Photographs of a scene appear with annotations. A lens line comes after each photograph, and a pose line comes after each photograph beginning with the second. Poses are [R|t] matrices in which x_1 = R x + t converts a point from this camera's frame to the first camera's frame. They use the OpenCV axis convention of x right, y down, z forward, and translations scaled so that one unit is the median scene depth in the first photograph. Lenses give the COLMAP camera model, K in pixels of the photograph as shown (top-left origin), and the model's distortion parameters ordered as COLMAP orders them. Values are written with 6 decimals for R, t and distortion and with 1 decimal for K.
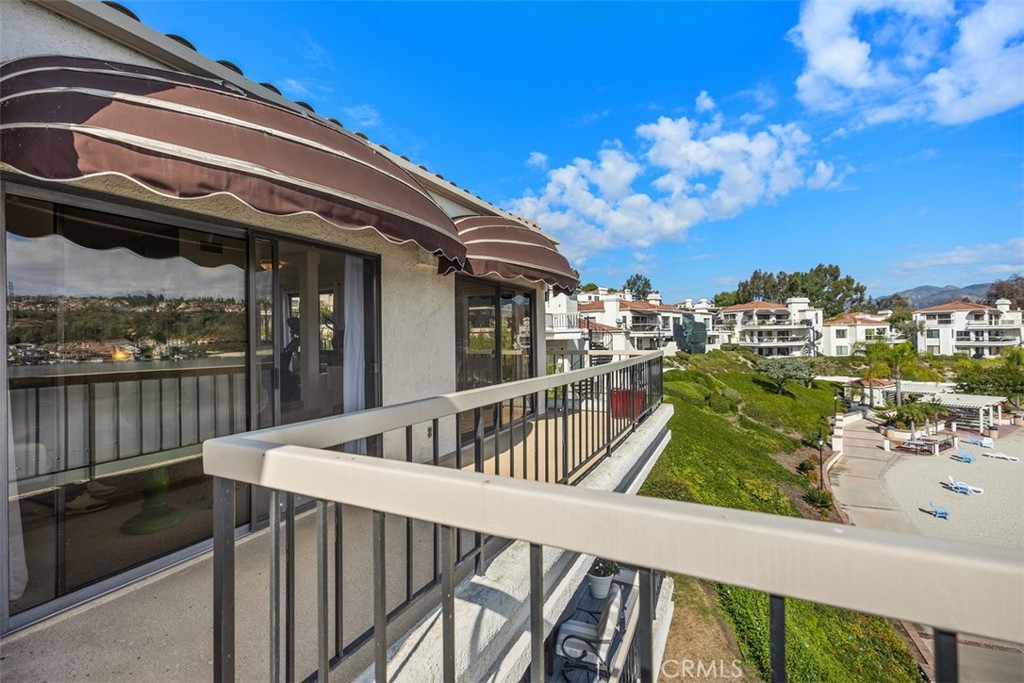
lens RADIAL K [[462.5, 0, 512.6], [0, 462.5, 334.1], [0, 0, 1]] dist [0.007832, 0.000384]
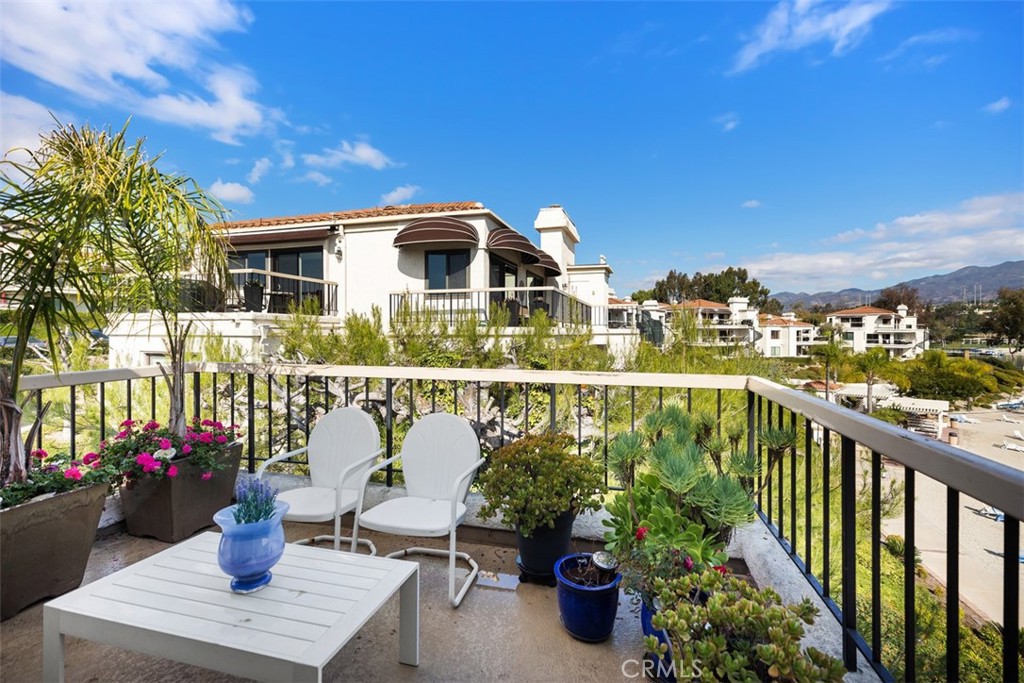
lens RADIAL K [[462.5, 0, 512.6], [0, 462.5, 334.1], [0, 0, 1]] dist [0.007832, 0.000384]
pose [[0.980474, 0.017281, 0.195889, -0.049494], [-0.020058, 0.999724, 0.012204, -0.002780], [-0.195624, -0.015895, 0.980550, 0.125894]]
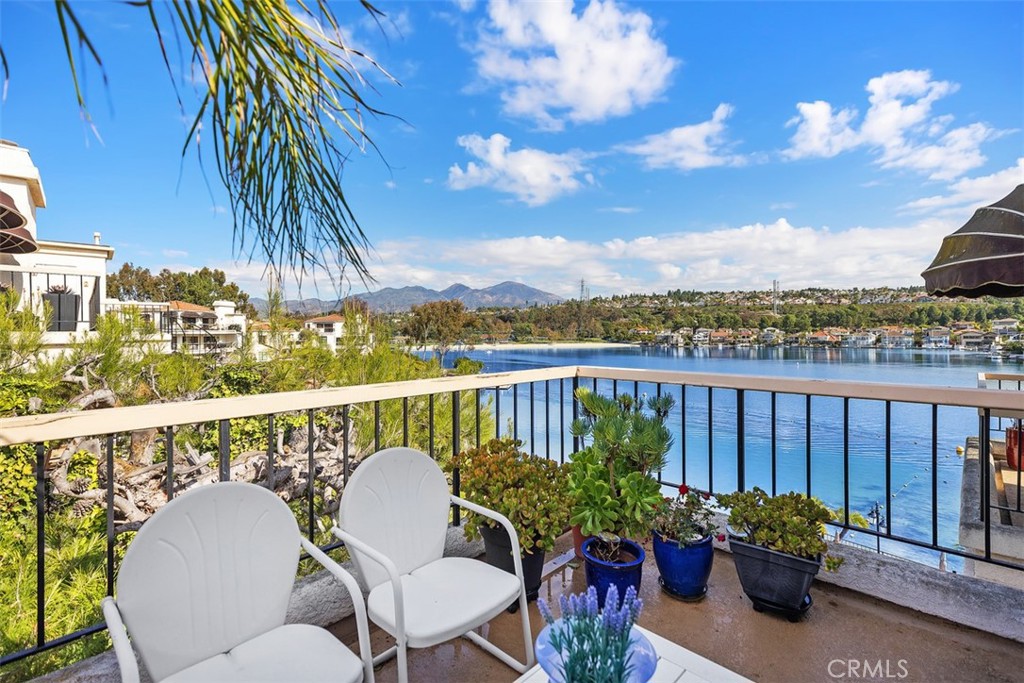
lens RADIAL K [[458.2, 0, 512.1], [0, 458.2, 337.0], [0, 0, 1]] dist [0.003967, 0.000784]
pose [[0.329251, 0.007095, 0.944216, -0.068839], [-0.003848, 0.999974, -0.006172, -0.002193], [-0.944234, -0.001601, 0.329270, 0.147841]]
